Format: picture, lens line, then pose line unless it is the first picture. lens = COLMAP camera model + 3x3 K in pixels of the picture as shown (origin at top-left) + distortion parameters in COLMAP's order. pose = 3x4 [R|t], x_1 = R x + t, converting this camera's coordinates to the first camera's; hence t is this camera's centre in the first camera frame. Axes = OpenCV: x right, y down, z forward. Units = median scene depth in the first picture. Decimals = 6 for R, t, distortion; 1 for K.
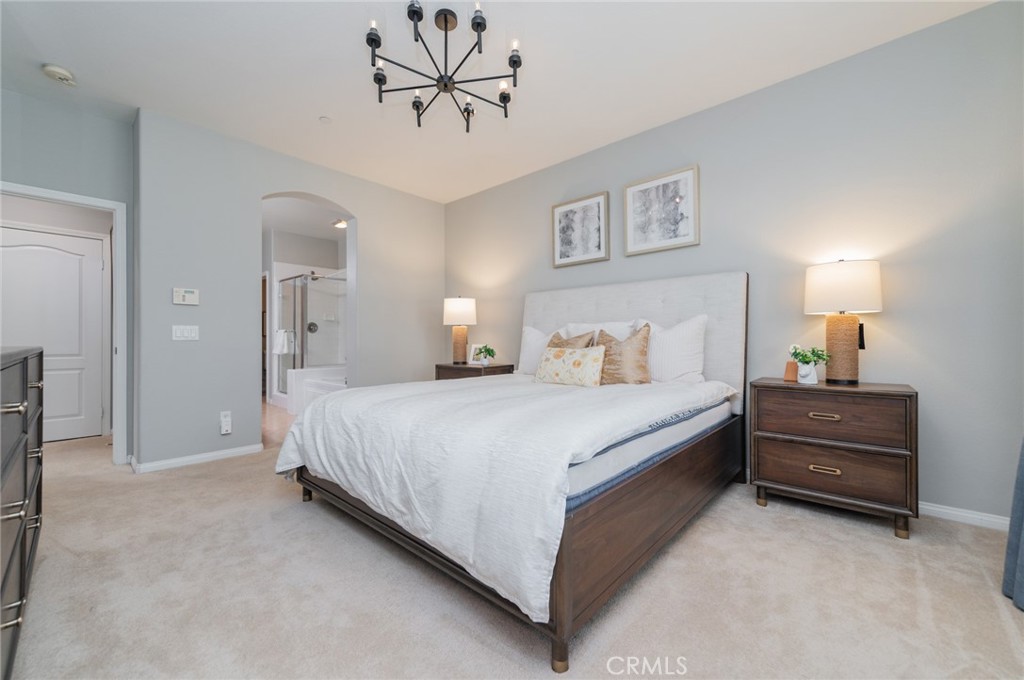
lens RADIAL K [[400.6, 0, 516.9], [0, 400.6, 343.8], [0, 0, 1]] dist [0.013529, -0.004197]
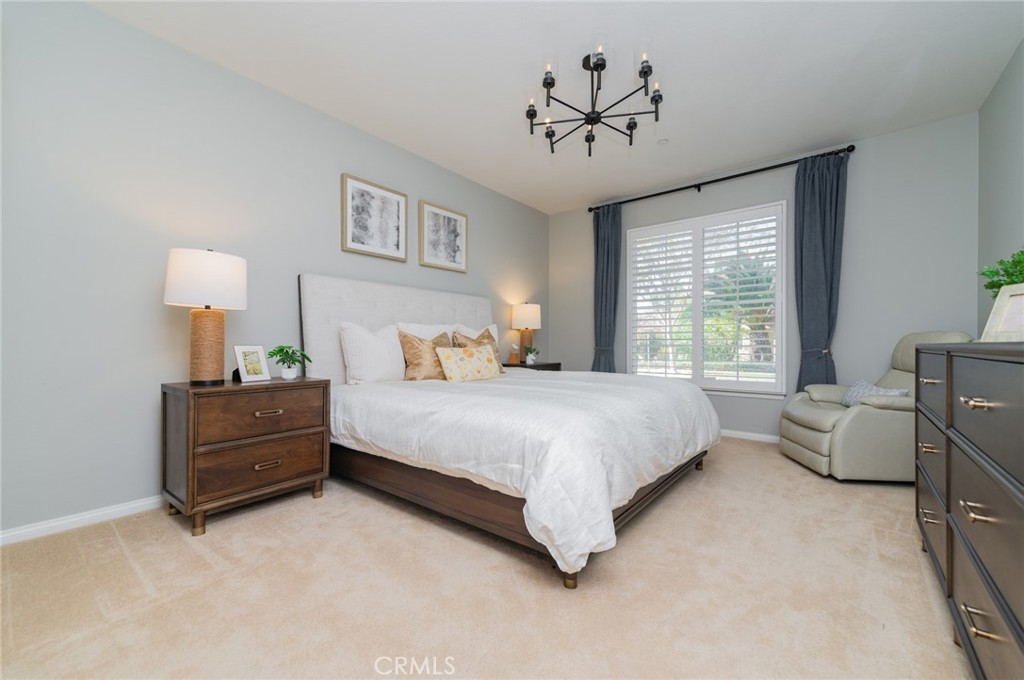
lens RADIAL K [[400.6, 0, 506.1], [0, 400.6, 348.7], [0, 0, 1]] dist [0.013529, -0.004197]
pose [[-0.034005, -0.009616, 0.999375, -0.794678], [0.005063, 0.999939, 0.009793, 0.002506], [-0.999409, 0.005393, -0.033955, 0.766946]]
